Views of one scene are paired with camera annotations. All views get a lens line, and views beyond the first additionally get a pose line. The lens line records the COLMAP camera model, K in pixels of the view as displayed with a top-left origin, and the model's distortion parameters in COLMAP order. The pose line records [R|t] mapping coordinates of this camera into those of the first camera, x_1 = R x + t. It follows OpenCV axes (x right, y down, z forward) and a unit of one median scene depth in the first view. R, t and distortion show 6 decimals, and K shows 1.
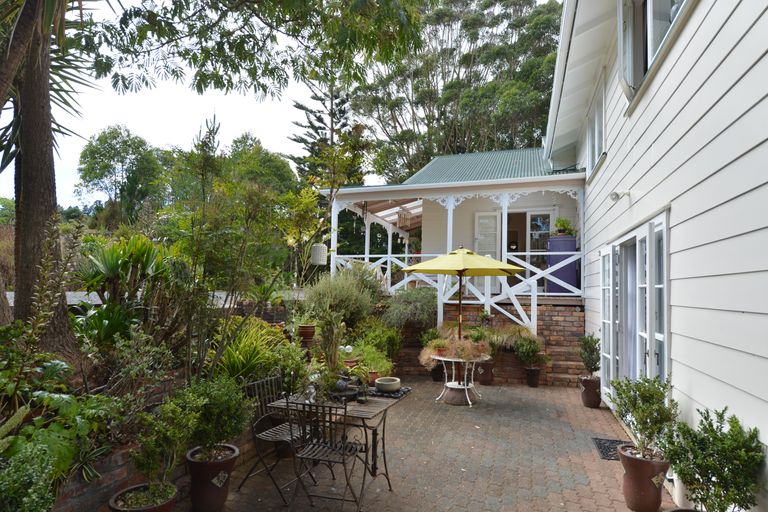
lens RADIAL K [[435.8, 0, 385.9], [0, 435.8, 265.2], [0, 0, 1]] dist [0.000151, 0.000114]
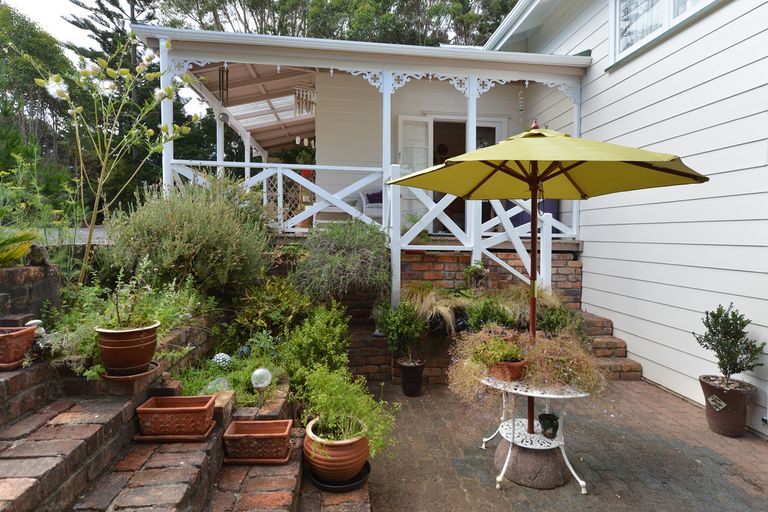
lens RADIAL K [[406.7, 0, 386.9], [0, 406.7, 264.4], [0, 0, 1]] dist [-0.003107, -0.001385]
pose [[0.909936, -0.023068, 0.414107, -0.104972], [-0.034601, 0.990749, 0.131221, 0.037486], [-0.413303, -0.133732, 0.900720, 0.529464]]
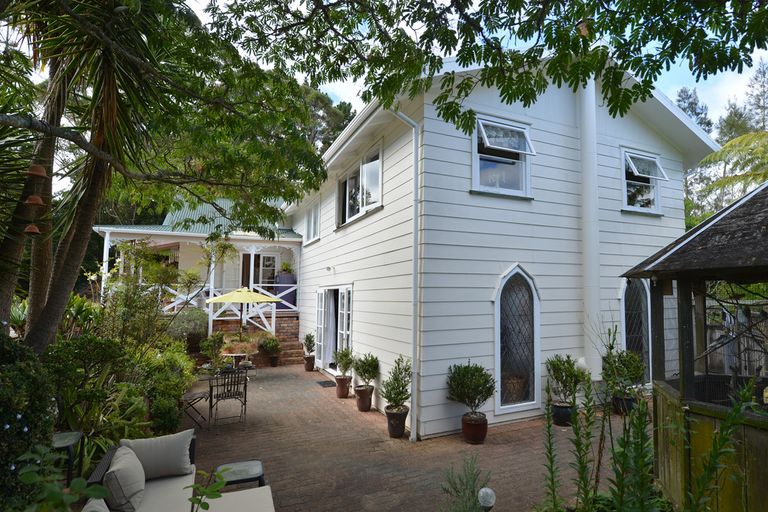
lens RADIAL K [[406.7, 0, 386.9], [0, 406.7, 264.4], [0, 0, 1]] dist [-0.003107, -0.001385]
pose [[0.739845, 0.039122, 0.671639, -0.359521], [-0.027553, 0.999232, -0.027853, -0.075692], [-0.672213, 0.002101, 0.740355, -0.403002]]
